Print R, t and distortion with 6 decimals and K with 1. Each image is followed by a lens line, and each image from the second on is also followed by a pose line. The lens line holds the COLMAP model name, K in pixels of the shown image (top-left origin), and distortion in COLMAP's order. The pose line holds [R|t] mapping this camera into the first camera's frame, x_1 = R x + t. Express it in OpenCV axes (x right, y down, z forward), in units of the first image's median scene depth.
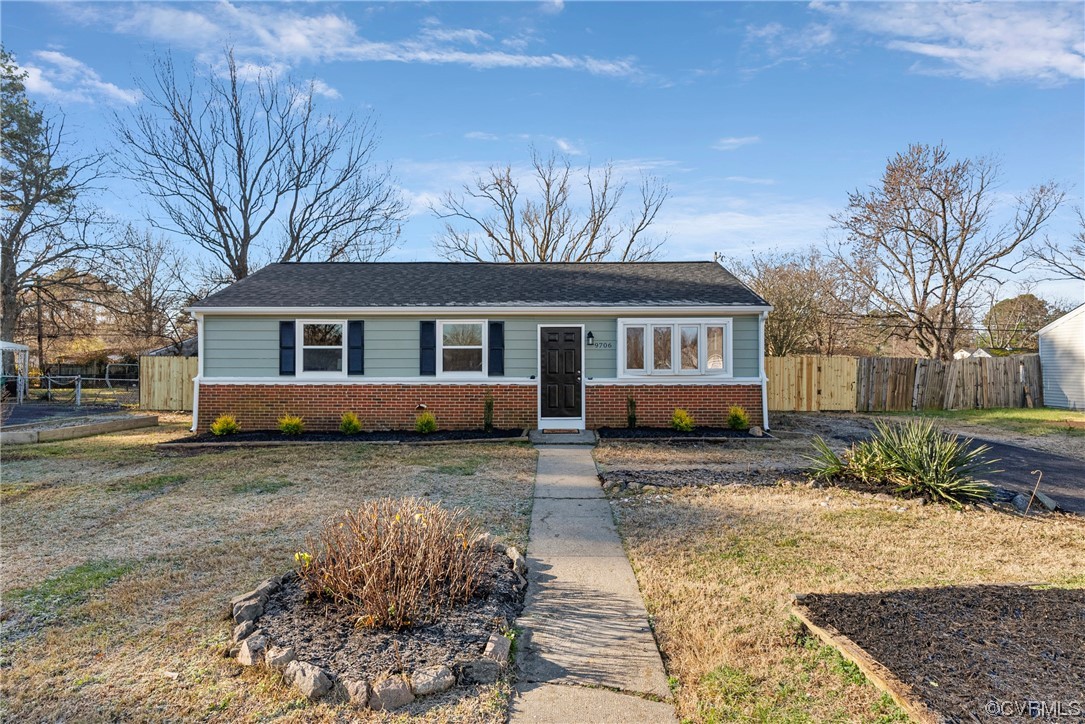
lens RADIAL K [[603.4, 0, 542.5], [0, 603.4, 362.0], [0, 0, 1]] dist [-0.000077, 0.000333]
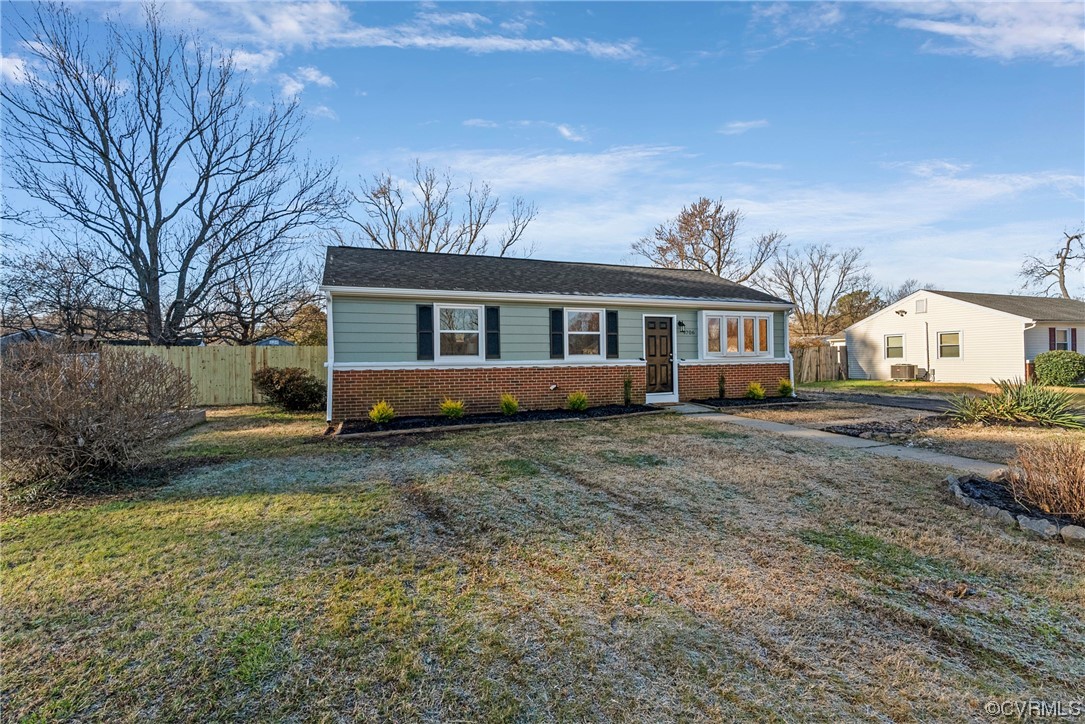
lens RADIAL K [[507.5, 0, 546.4], [0, 507.5, 359.4], [0, 0, 1]] dist [-0.011606, 0.002338]
pose [[0.926813, -0.009835, 0.375395, -0.551459], [0.009087, 0.999952, 0.003762, 0.020126], [-0.375414, -0.000076, 0.926857, 0.158751]]
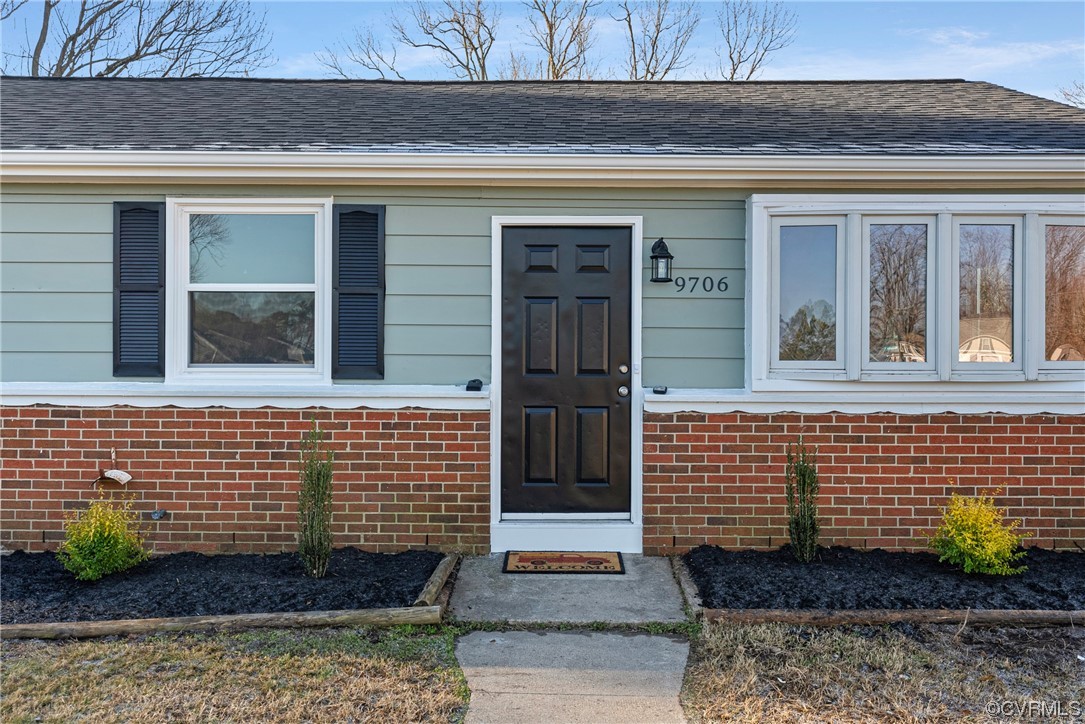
lens RADIAL K [[966.6, 0, 542.5], [0, 966.6, 362.0], [0, 0, 1]] dist [-0.002345, 0.000458]
pose [[0.999974, 0.007090, -0.001543, 0.019276], [-0.007081, 0.999959, 0.005680, 0.010219], [0.001584, -0.005669, 0.999983, 0.500403]]
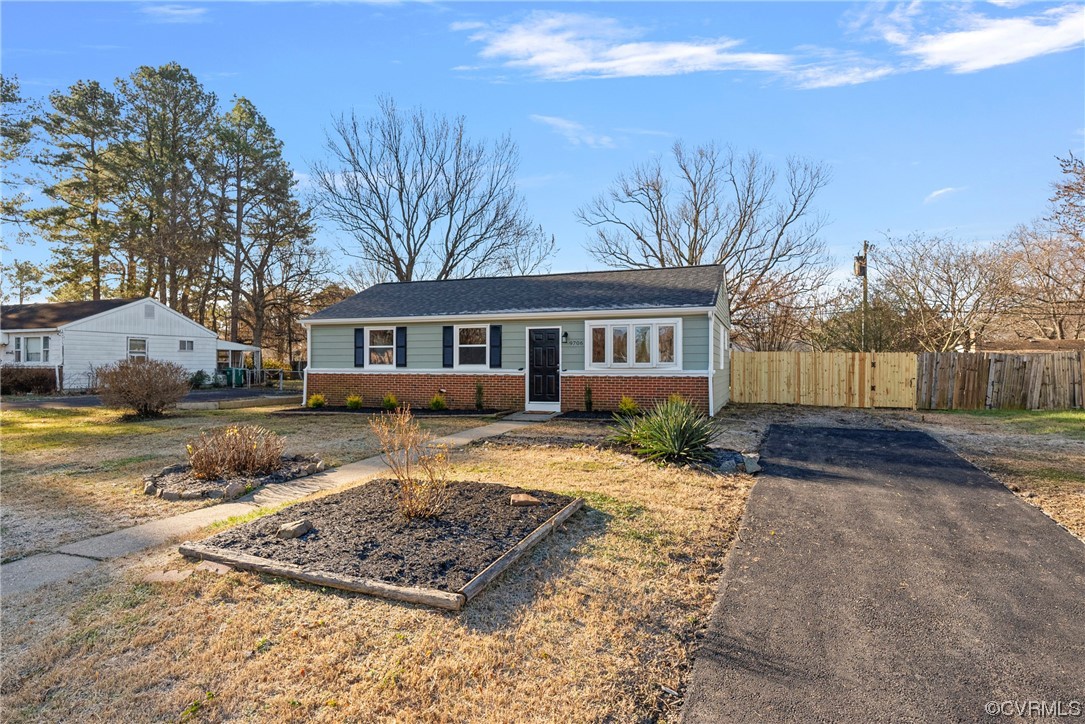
lens RADIAL K [[603.4, 0, 542.5], [0, 603.4, 362.0], [0, 0, 1]] dist [-0.000077, 0.000333]
pose [[0.937810, 0.000253, -0.347148, 0.457662], [0.000771, 0.999996, 0.002812, 0.006675], [0.347147, -0.002904, 0.937806, -0.159321]]
